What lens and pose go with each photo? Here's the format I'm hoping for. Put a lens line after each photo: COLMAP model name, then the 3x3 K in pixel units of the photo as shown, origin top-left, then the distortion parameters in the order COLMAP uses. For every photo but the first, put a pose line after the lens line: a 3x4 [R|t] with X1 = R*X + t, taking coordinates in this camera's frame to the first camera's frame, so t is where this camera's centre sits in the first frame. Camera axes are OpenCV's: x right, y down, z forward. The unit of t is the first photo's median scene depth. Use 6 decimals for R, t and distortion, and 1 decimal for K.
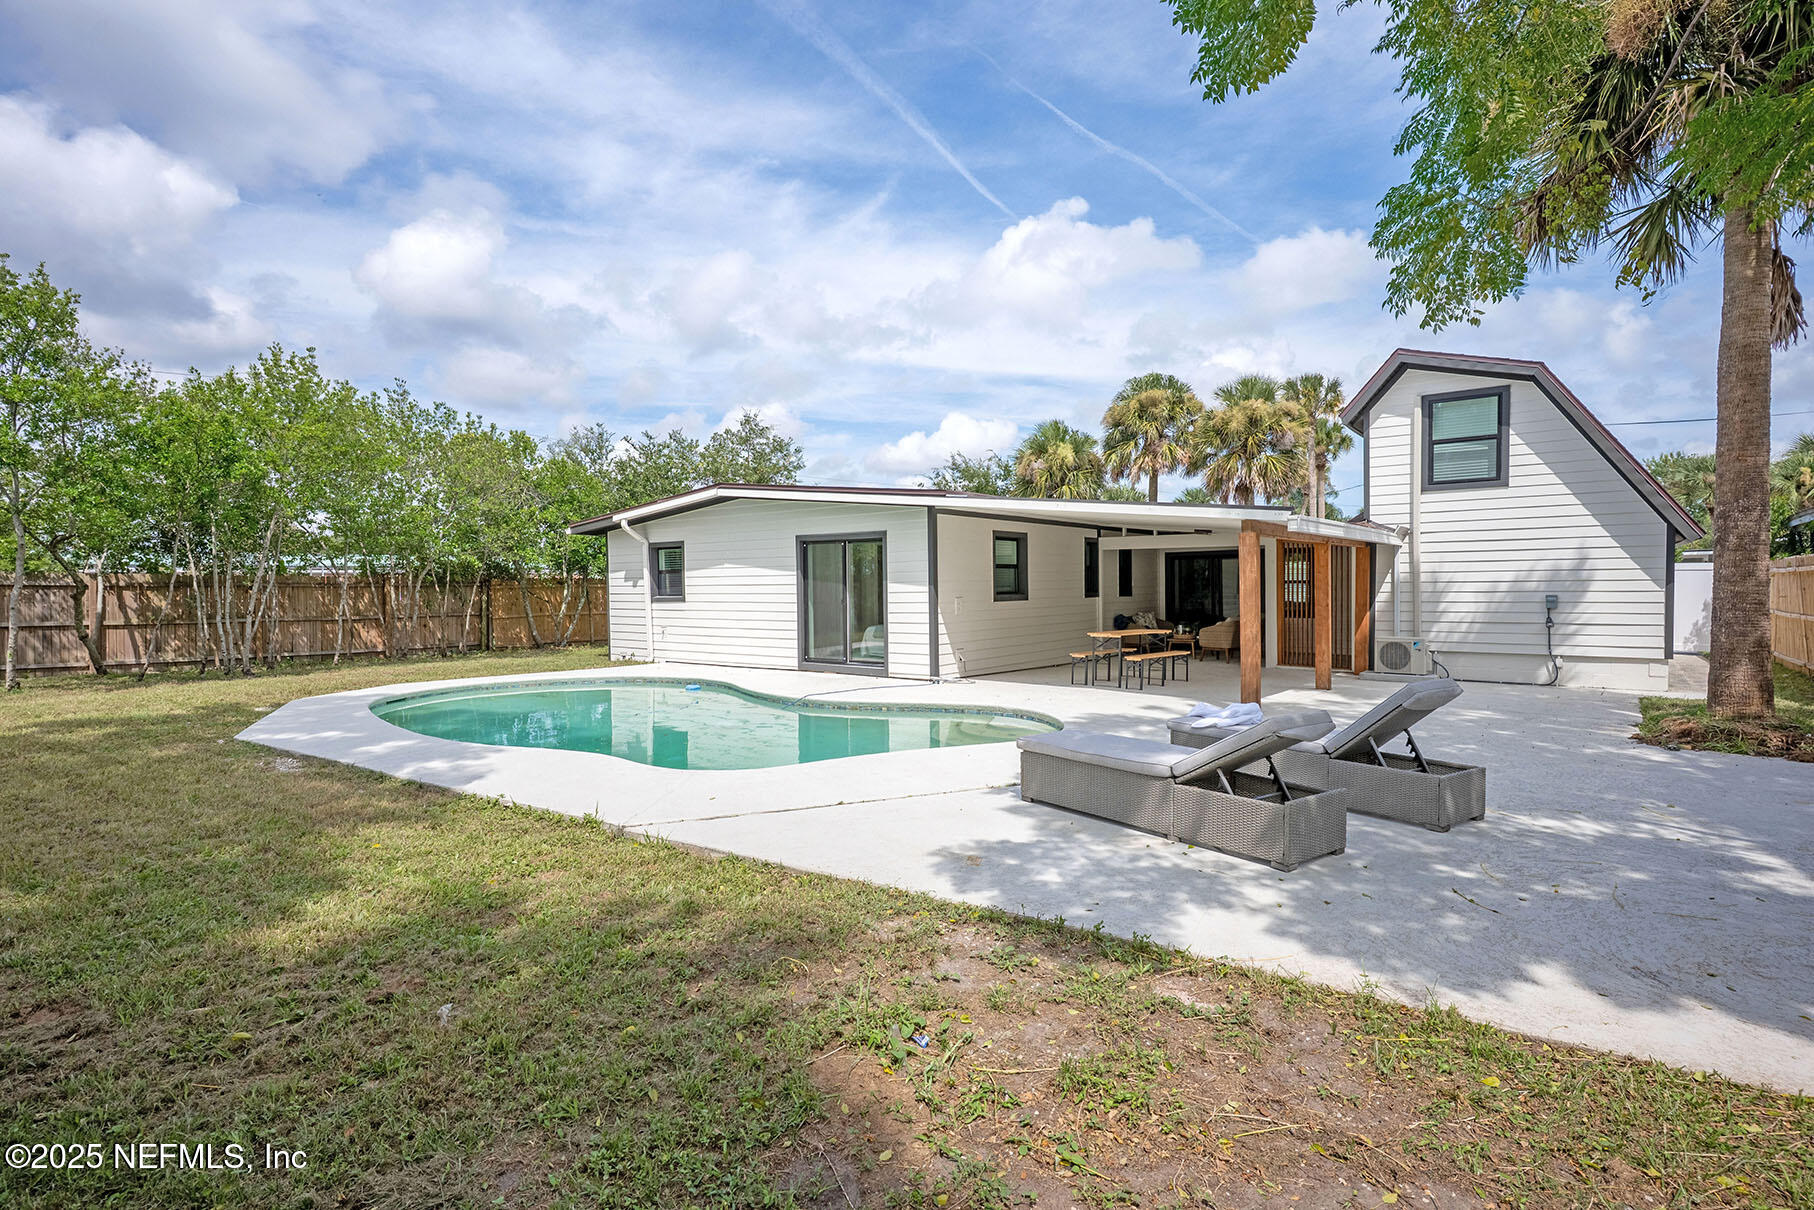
lens RADIAL K [[915.1, 0, 908.0], [0, 915.1, 608.3], [0, 0, 1]] dist [0.000542, 0.025054]
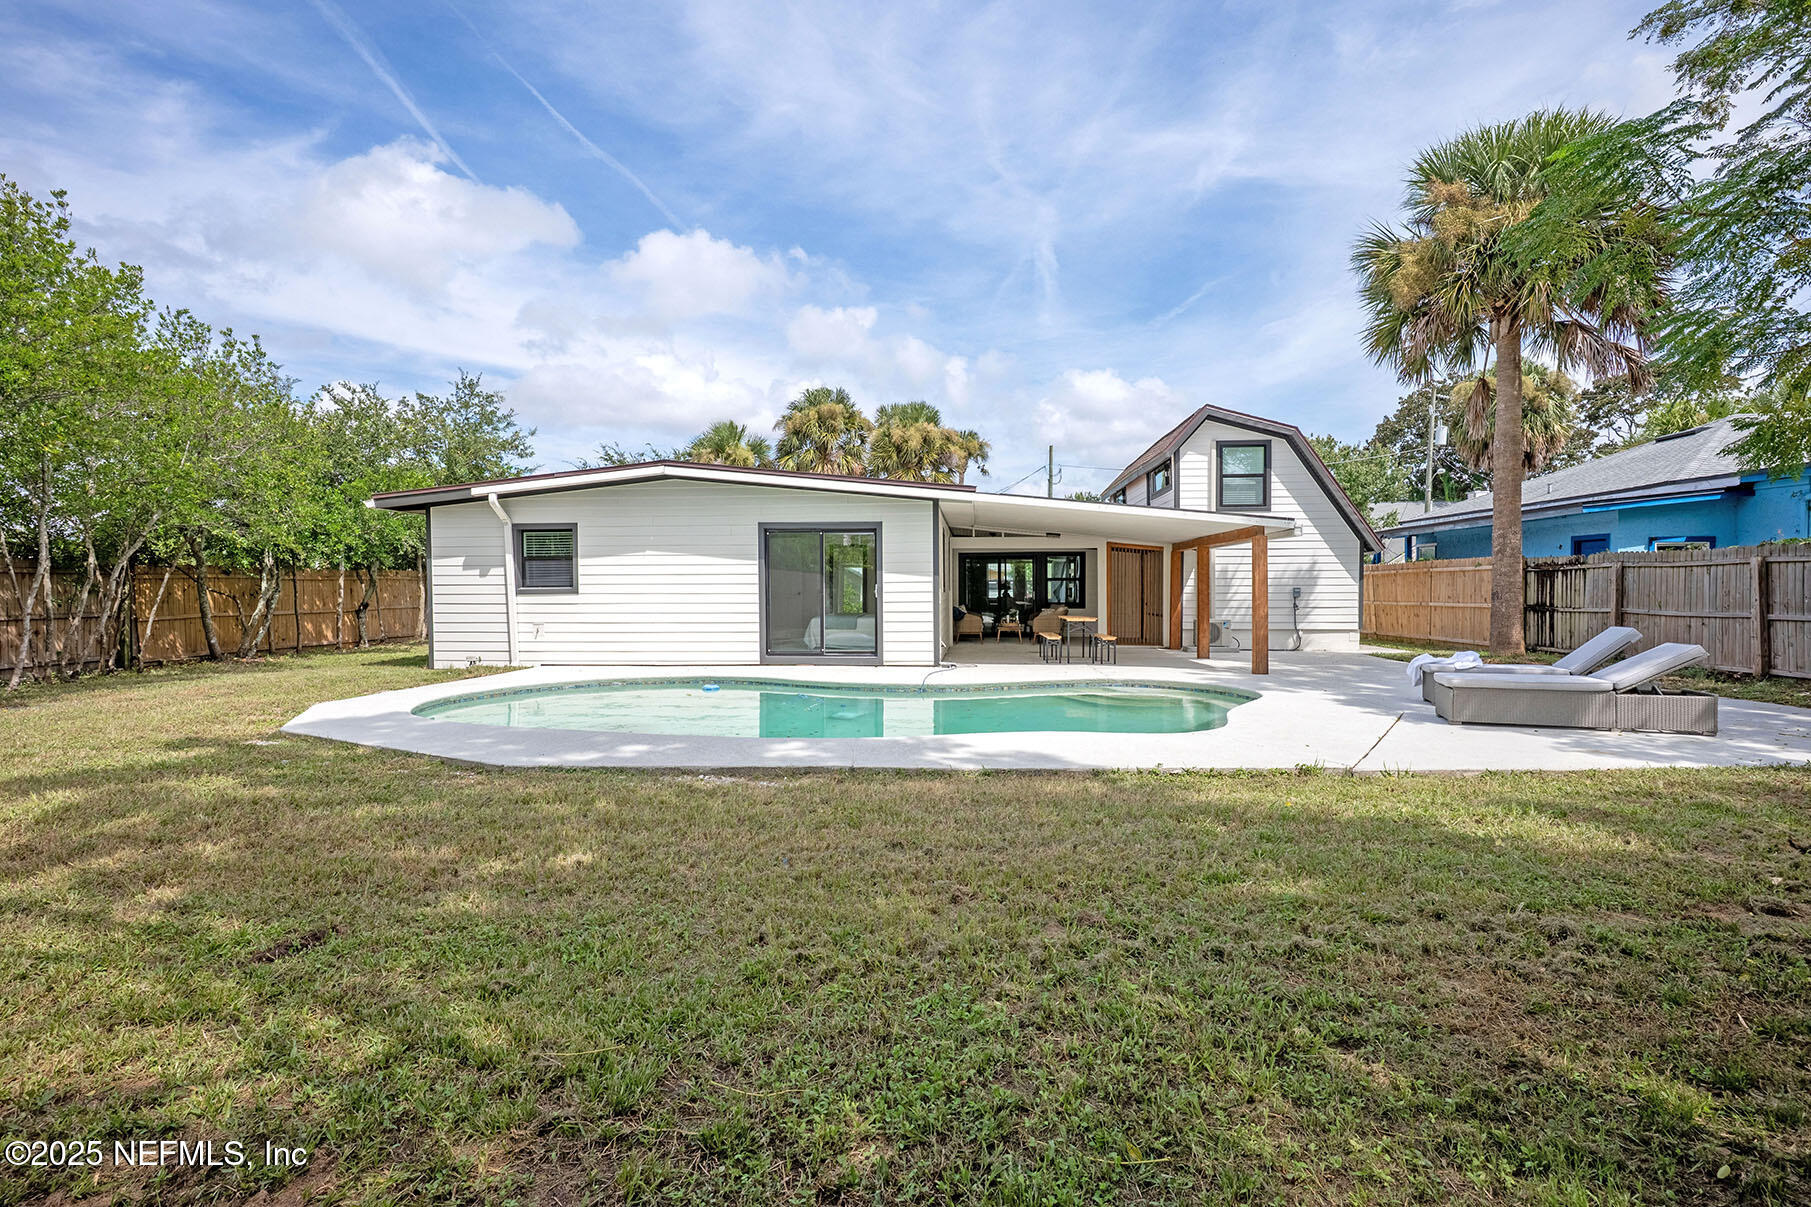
lens RADIAL K [[890.1, 0, 911.1], [0, 890.1, 593.9], [0, 0, 1]] dist [0.002126, 0.000756]
pose [[0.833135, 0.001409, 0.553068, -0.499708], [0.009605, 0.999809, -0.017015, 0.011494], [-0.552987, 0.019488, 0.832962, 0.147273]]
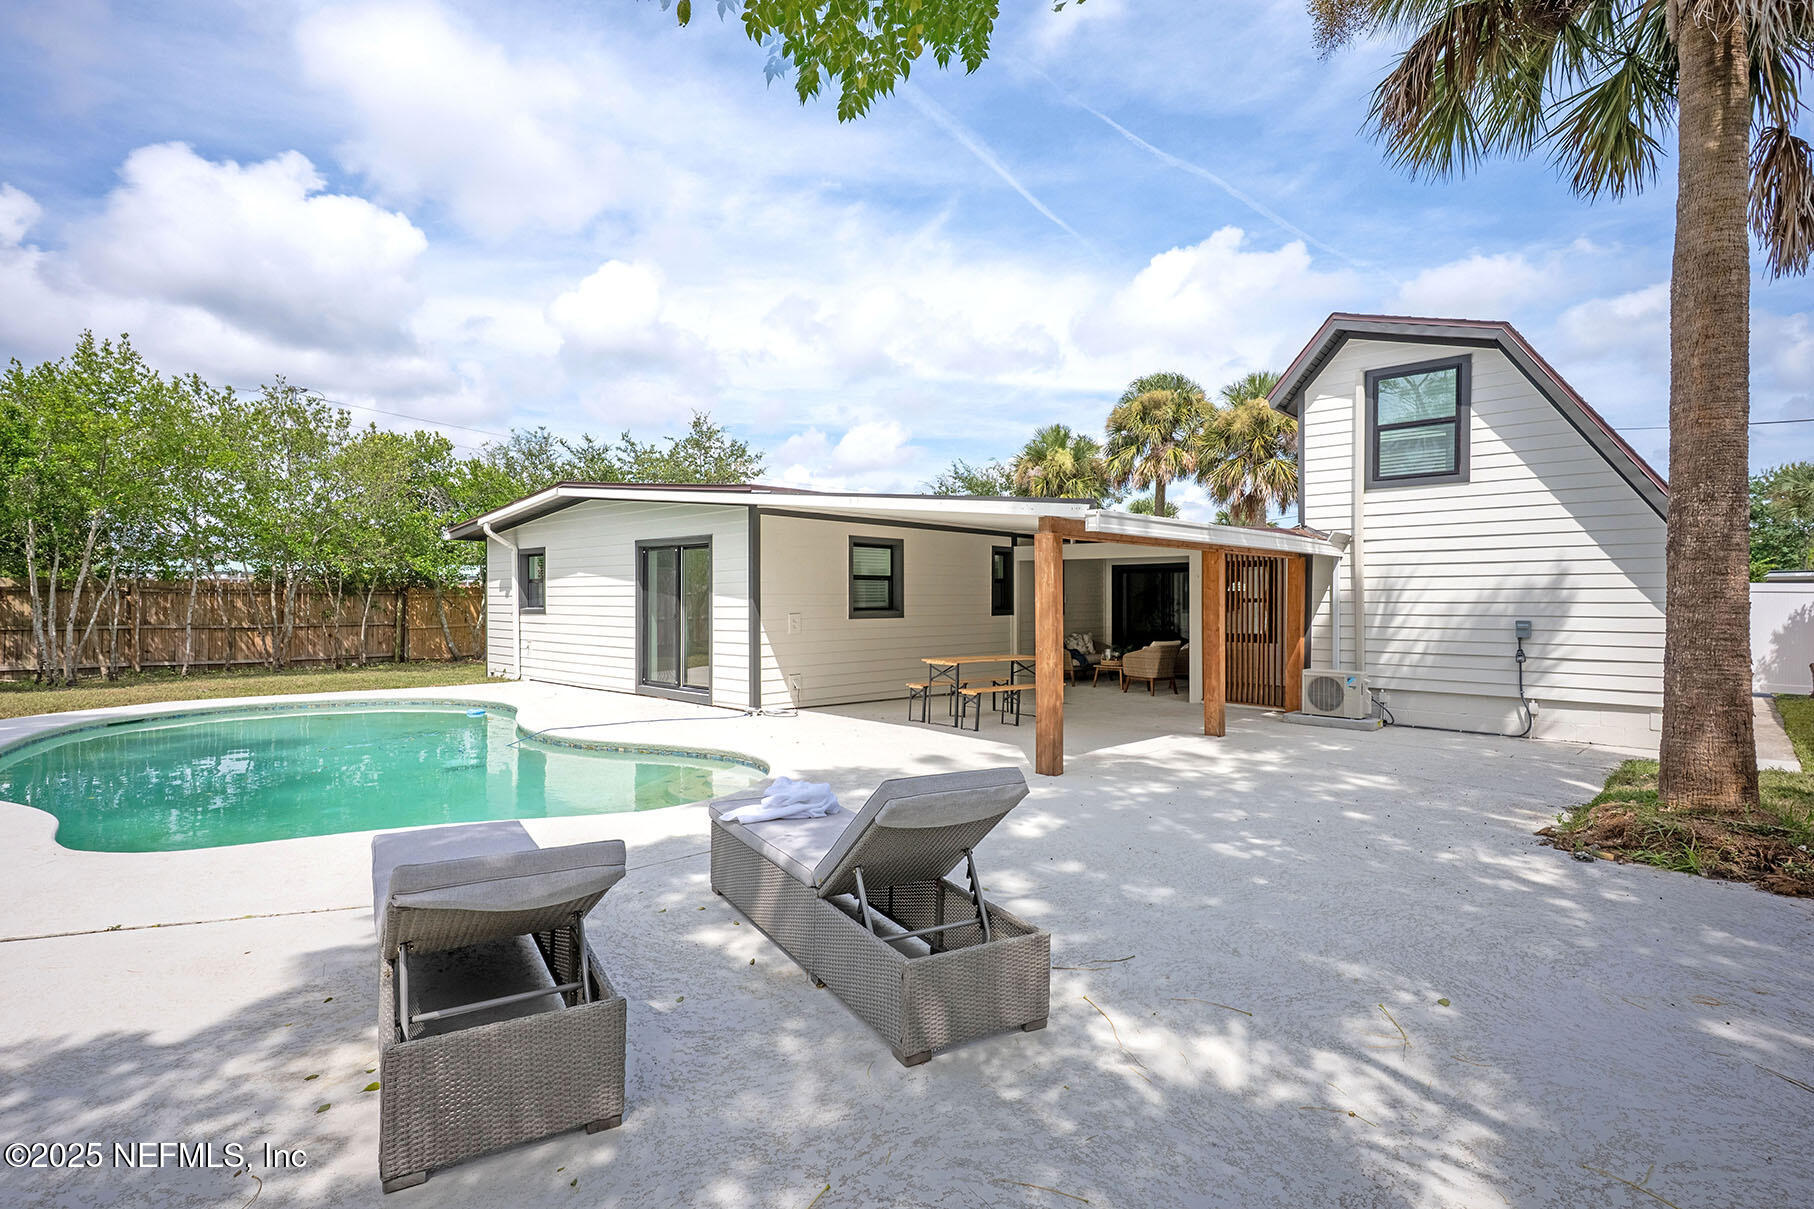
lens RADIAL K [[894.8, 0, 907.9], [0, 894.8, 600.3], [0, 0, 1]] dist [-0.000241, 0.016863]
pose [[0.995779, 0.011874, -0.091014, 0.216503], [-0.014082, 0.999621, -0.023657, -0.005471], [0.090699, 0.024839, 0.995569, 0.171131]]
